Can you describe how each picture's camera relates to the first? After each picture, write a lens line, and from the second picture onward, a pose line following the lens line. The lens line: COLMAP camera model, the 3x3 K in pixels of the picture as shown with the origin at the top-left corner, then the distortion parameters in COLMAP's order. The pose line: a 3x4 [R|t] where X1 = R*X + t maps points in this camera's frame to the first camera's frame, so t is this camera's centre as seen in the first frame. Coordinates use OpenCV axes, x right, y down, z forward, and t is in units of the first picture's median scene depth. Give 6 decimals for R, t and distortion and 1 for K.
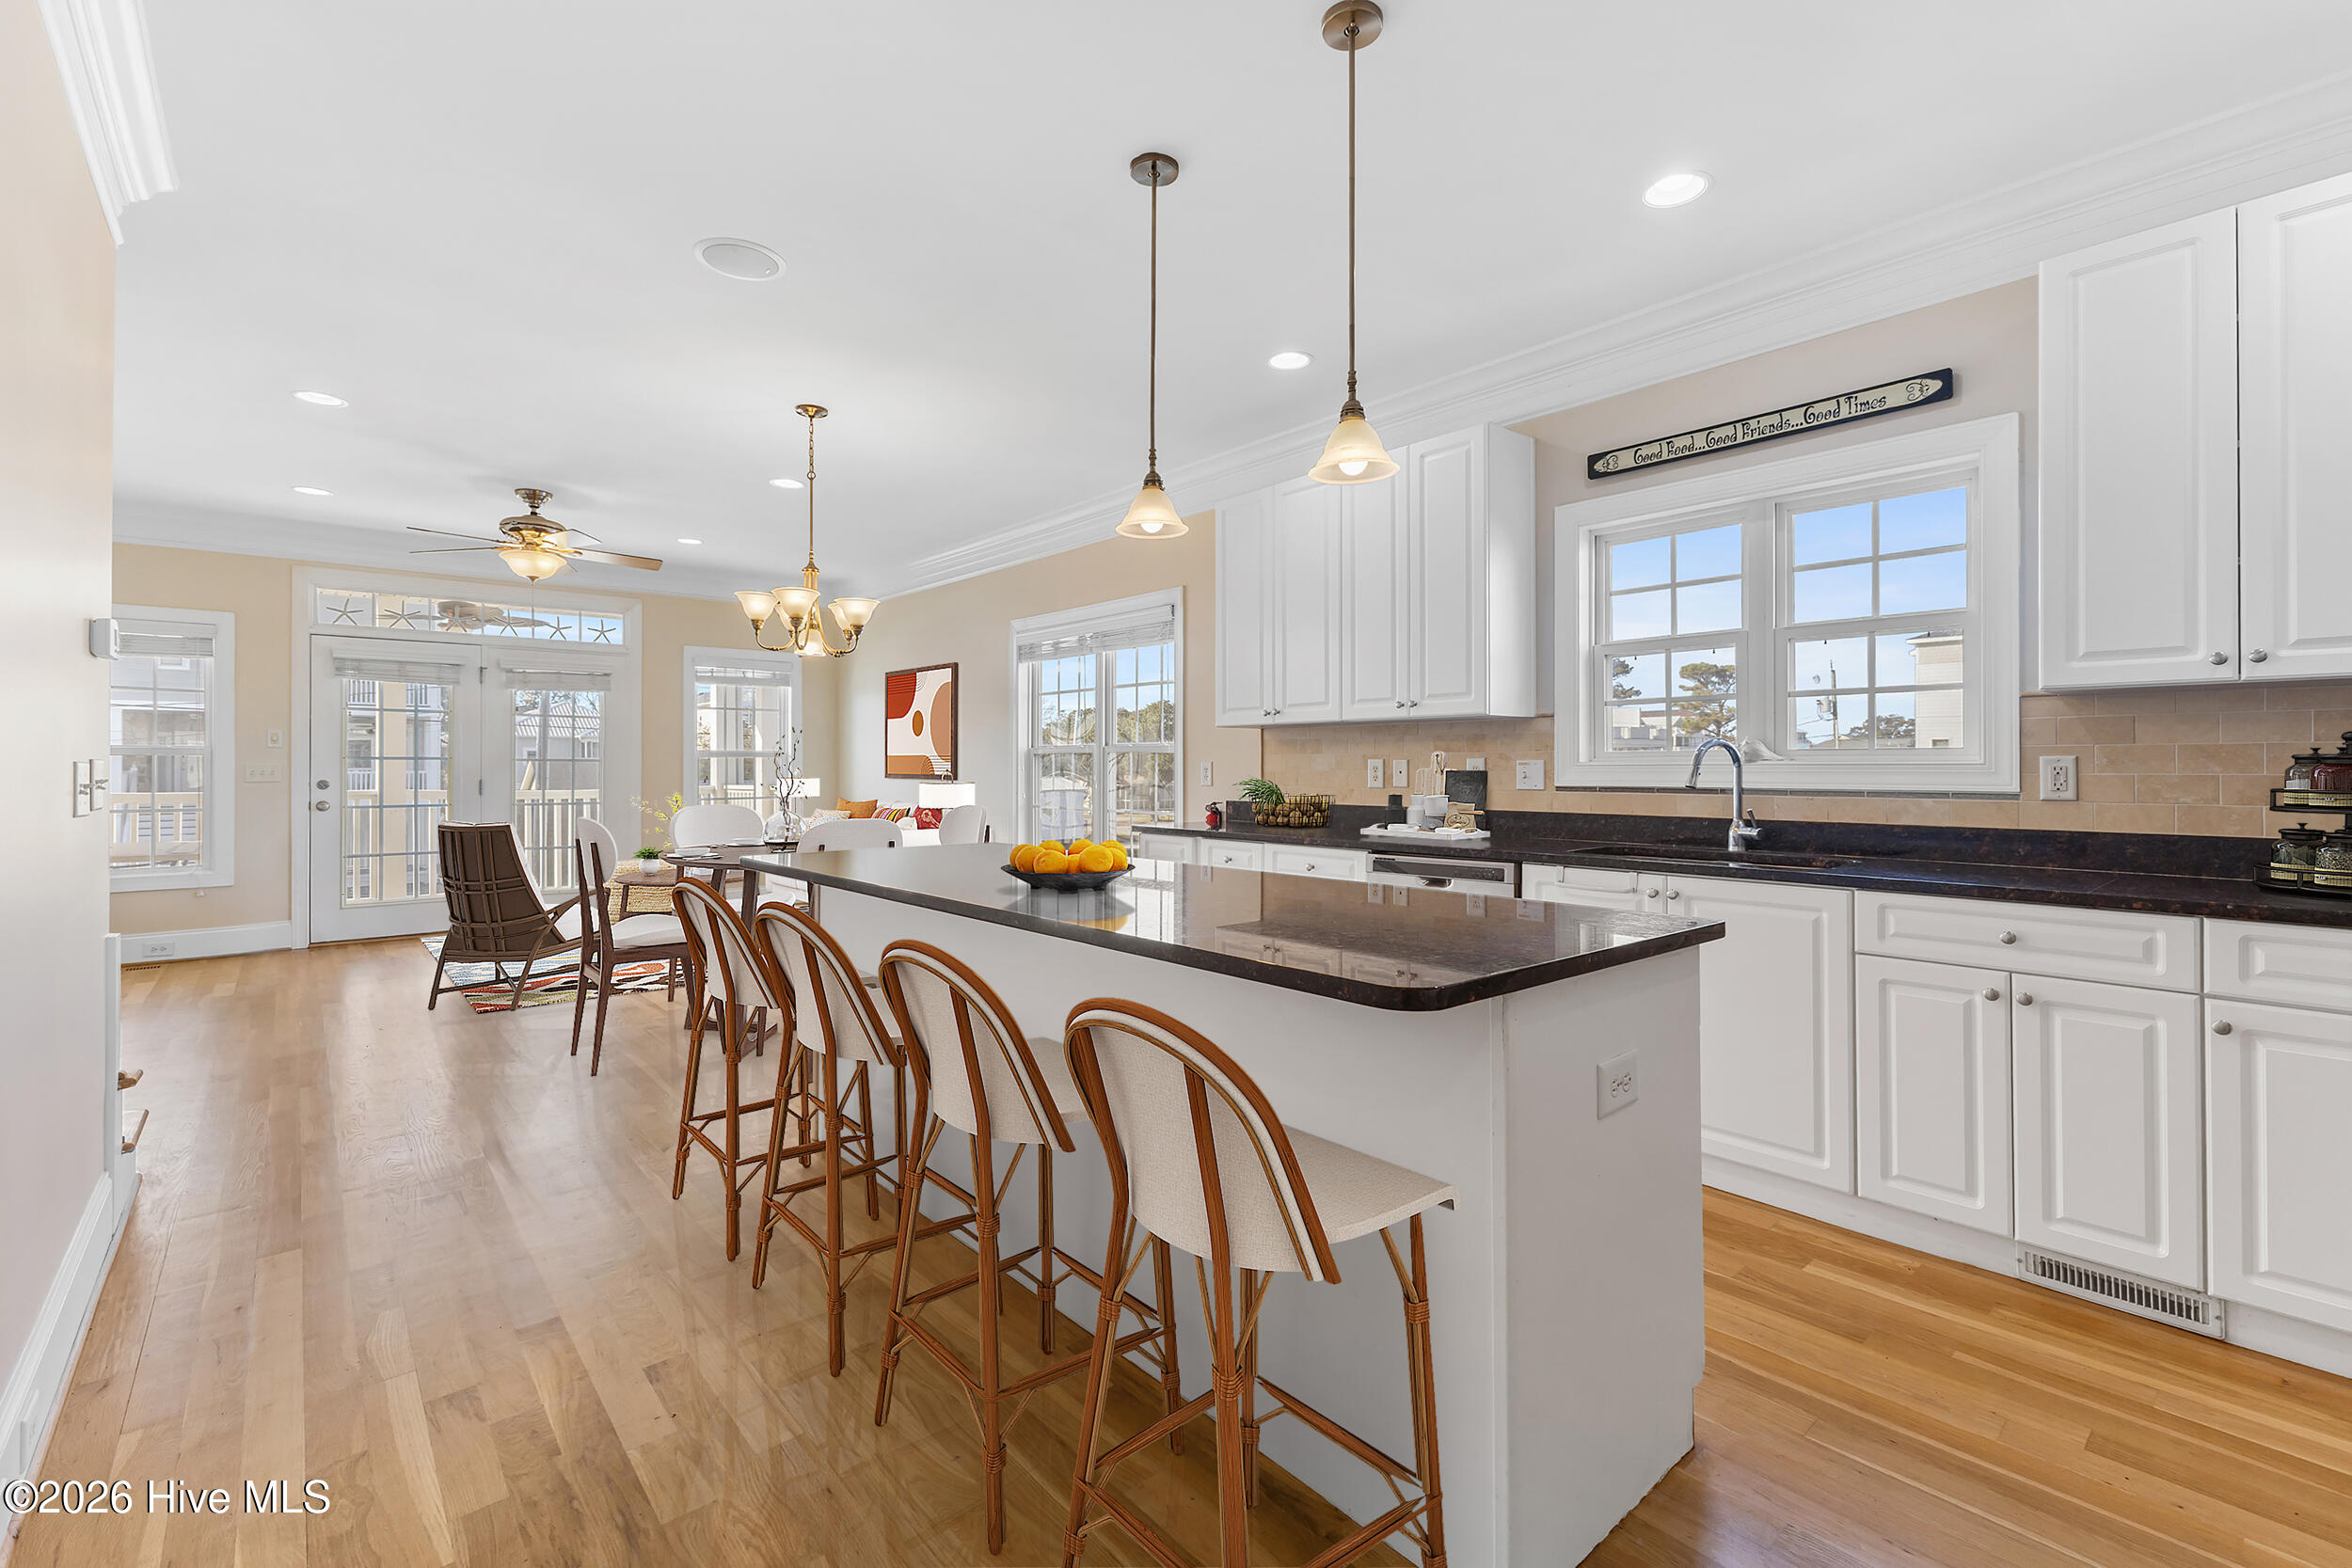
lens RADIAL K [[1022.3, 0, 1172.5], [0, 1022.3, 768.6], [0, 0, 1]] dist [0.006559, -0.001932]
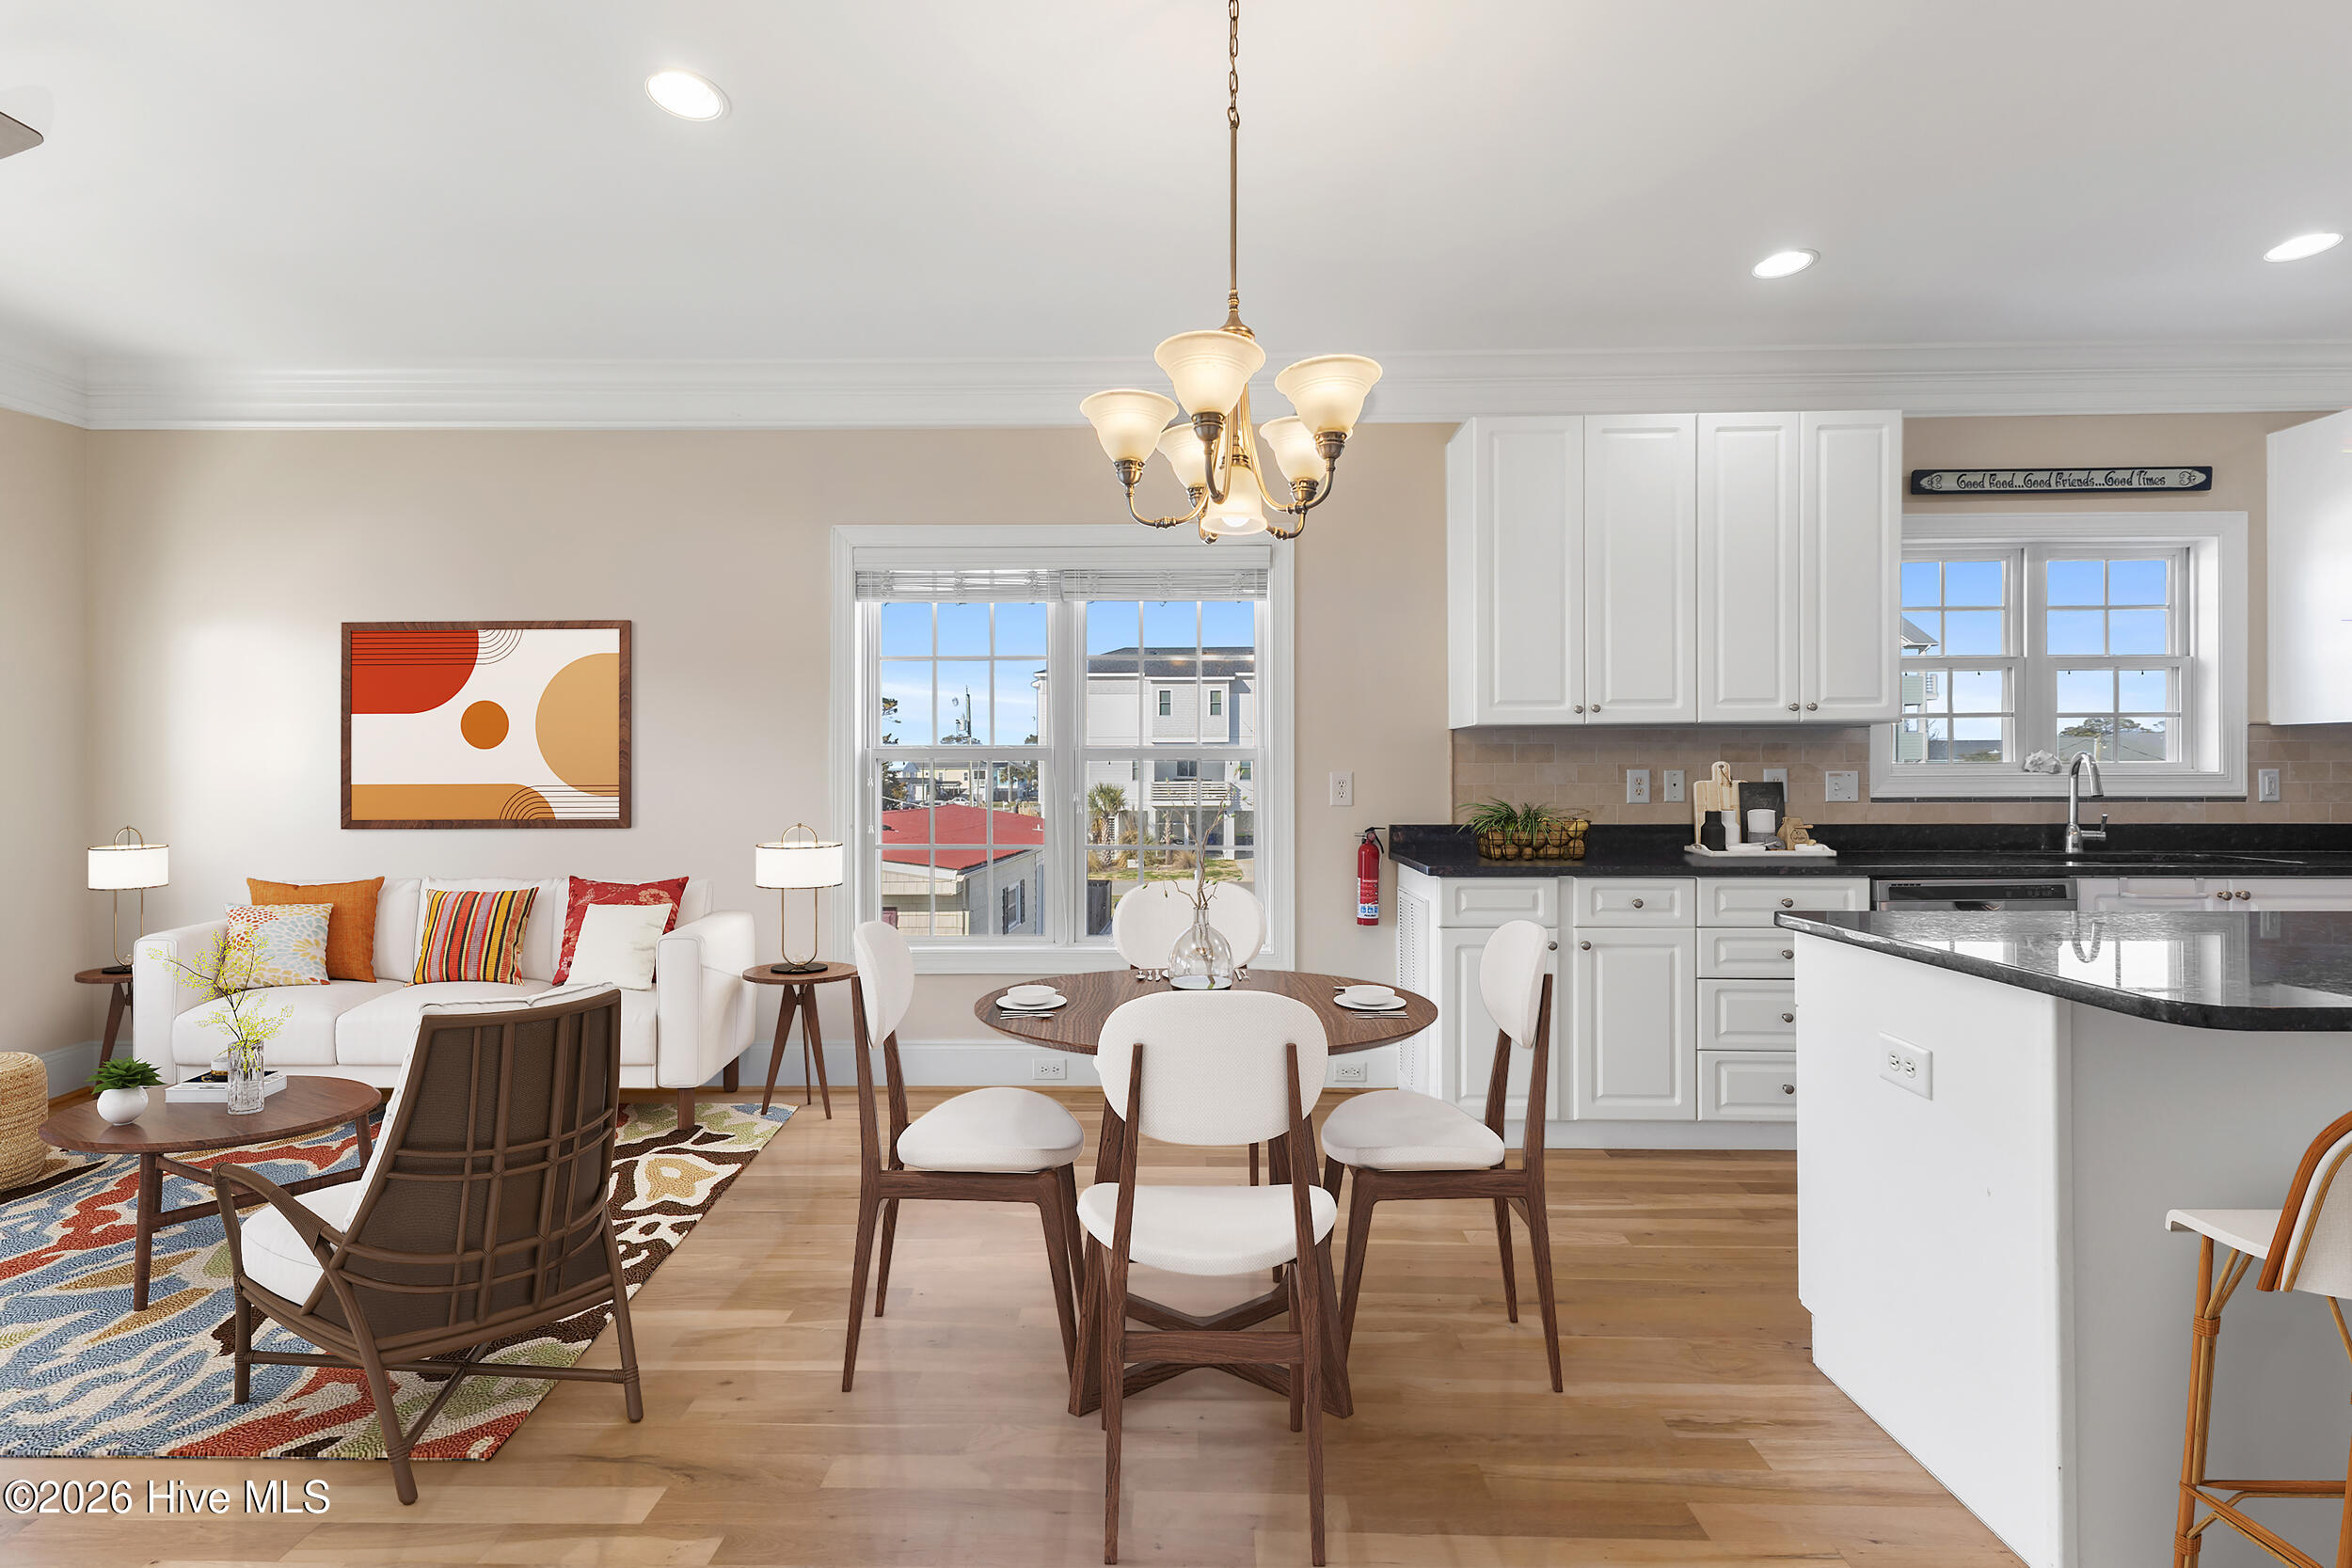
lens RADIAL K [[1022.3, 0, 1120.2], [0, 1022.3, 795.3], [0, 0, 1]] dist [0.006559, -0.001932]
pose [[0.672524, -0.008089, 0.740031, -0.855552], [0.002985, 0.999962, 0.008217, 0.004787], [-0.740069, -0.003317, 0.672523, 0.879505]]
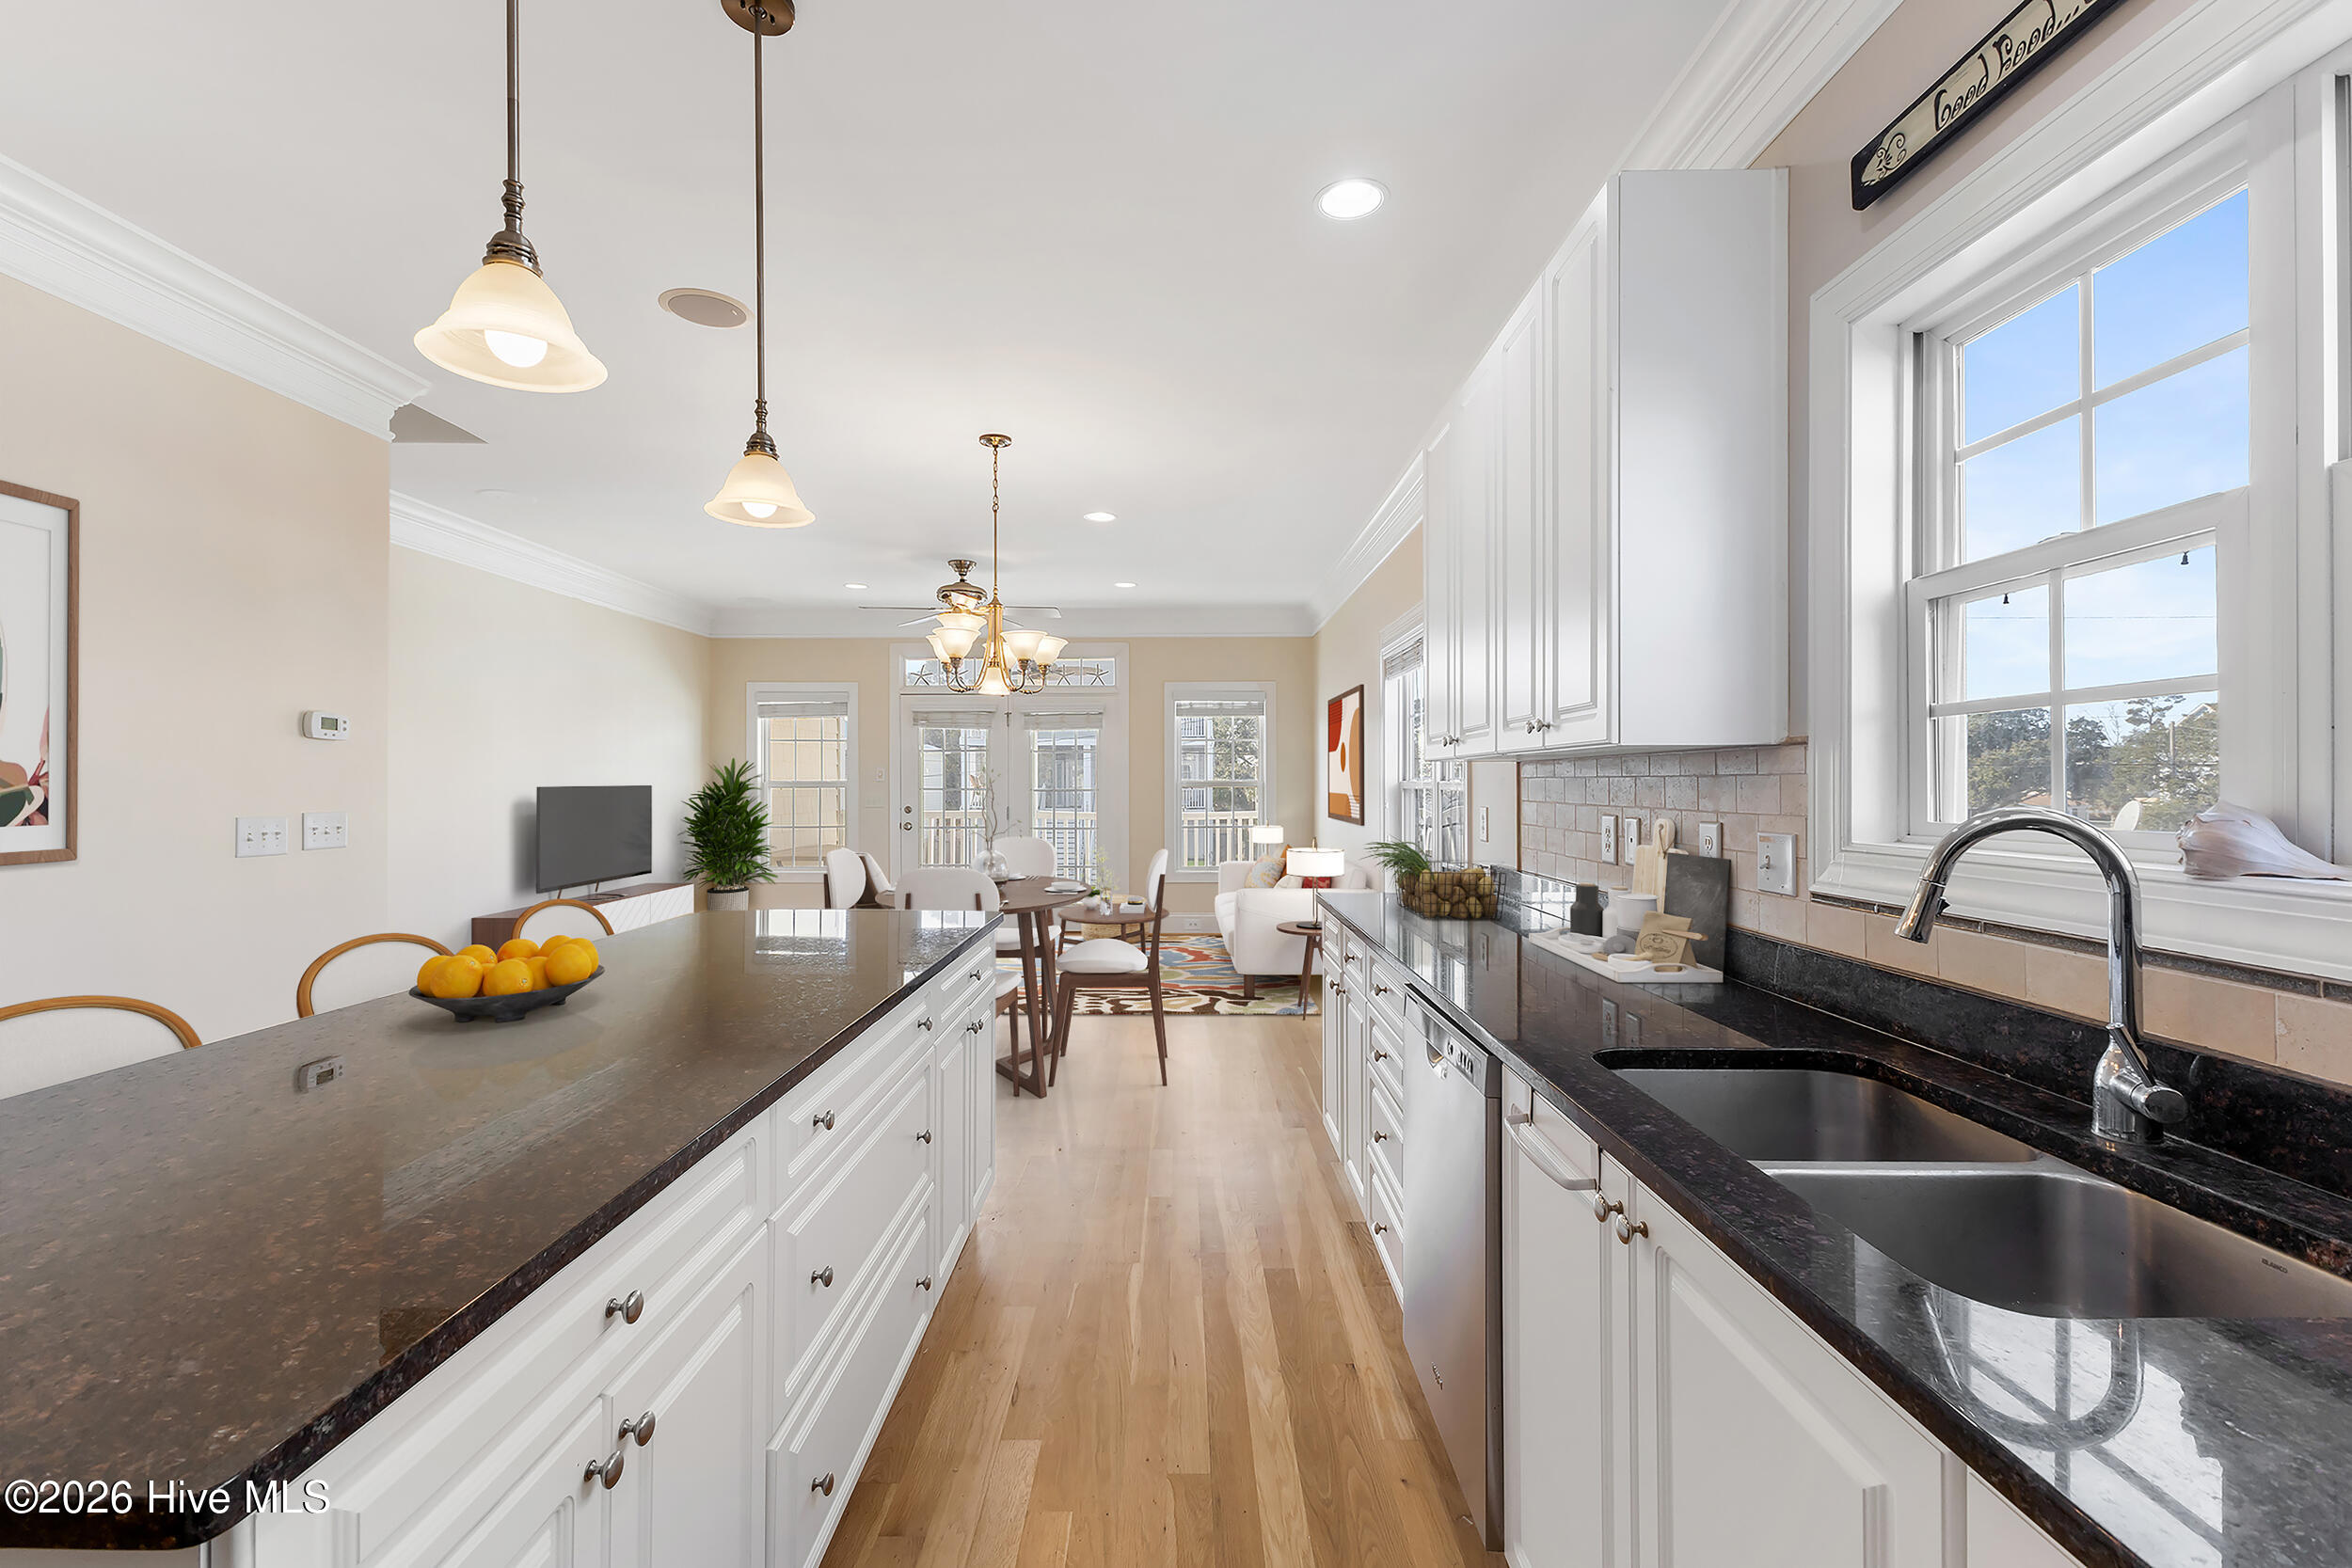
lens RADIAL K [[1022.3, 0, 1144.6], [0, 1022.3, 784.8], [0, 0, 1]] dist [0.006559, -0.001932]
pose [[0.736163, 0.006796, -0.676770, 0.479503], [-0.013849, 0.999891, -0.005024, -0.024579], [0.676663, 0.013071, 0.736177, 0.458088]]
